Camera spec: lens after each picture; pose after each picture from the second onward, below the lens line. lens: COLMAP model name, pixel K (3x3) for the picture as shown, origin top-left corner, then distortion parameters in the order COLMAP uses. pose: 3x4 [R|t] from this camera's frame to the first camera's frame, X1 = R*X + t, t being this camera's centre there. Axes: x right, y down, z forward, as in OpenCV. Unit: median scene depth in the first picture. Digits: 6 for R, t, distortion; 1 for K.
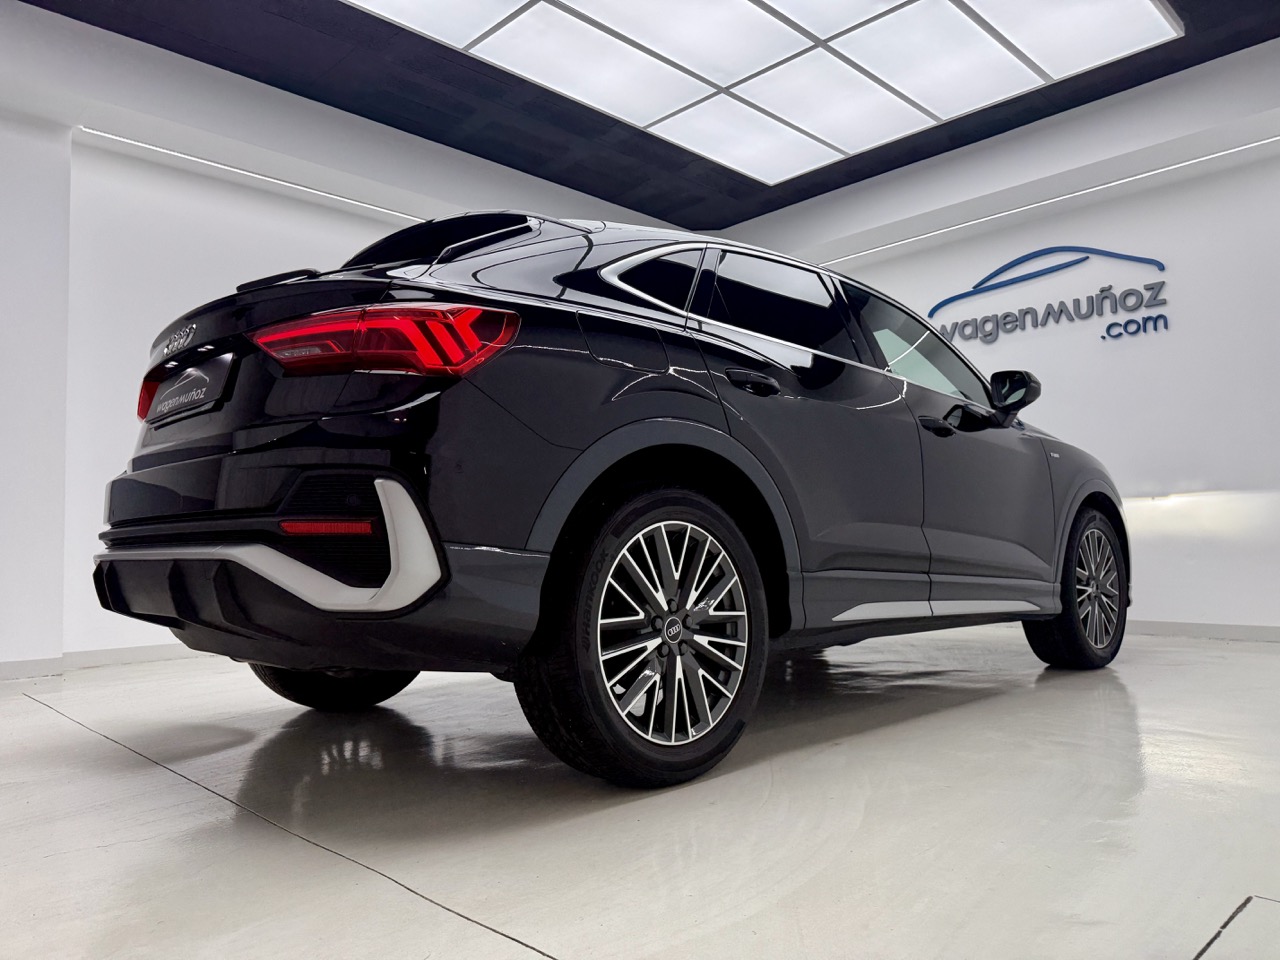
lens RADIAL K [[932.7, 0, 638.1], [0, 932.7, 482.8], [0, 0, 1]] dist [0.028836, -0.011465]
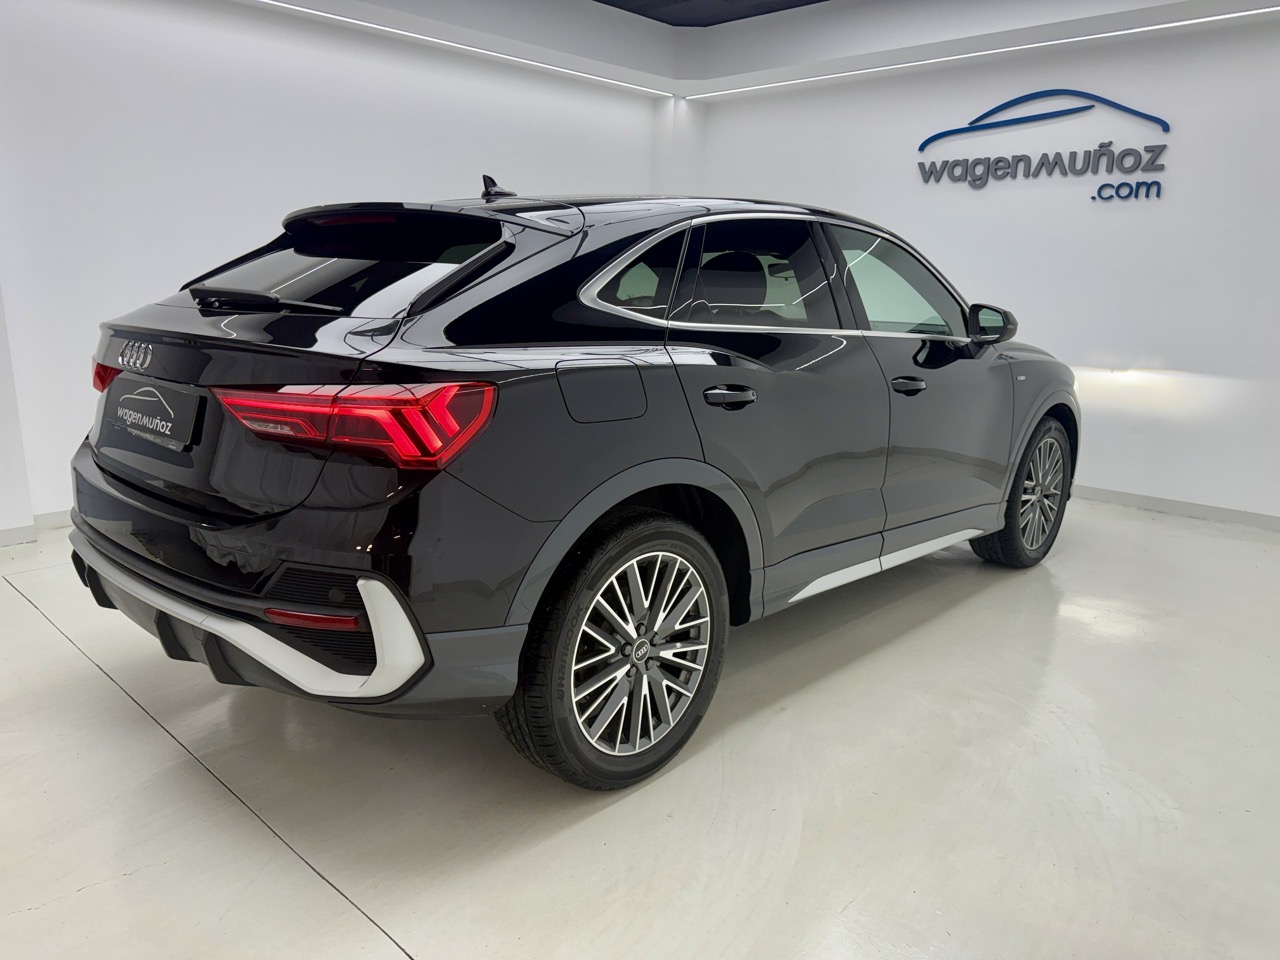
lens RADIAL K [[932.7, 0, 641.1], [0, 932.7, 474.7], [0, 0, 1]] dist [0.028836, -0.011465]
pose [[0.998362, 0.027233, 0.050309, -0.013040], [-0.040523, 0.957397, 0.285917, -0.205664], [-0.040379, -0.287488, 0.956933, 0.020434]]
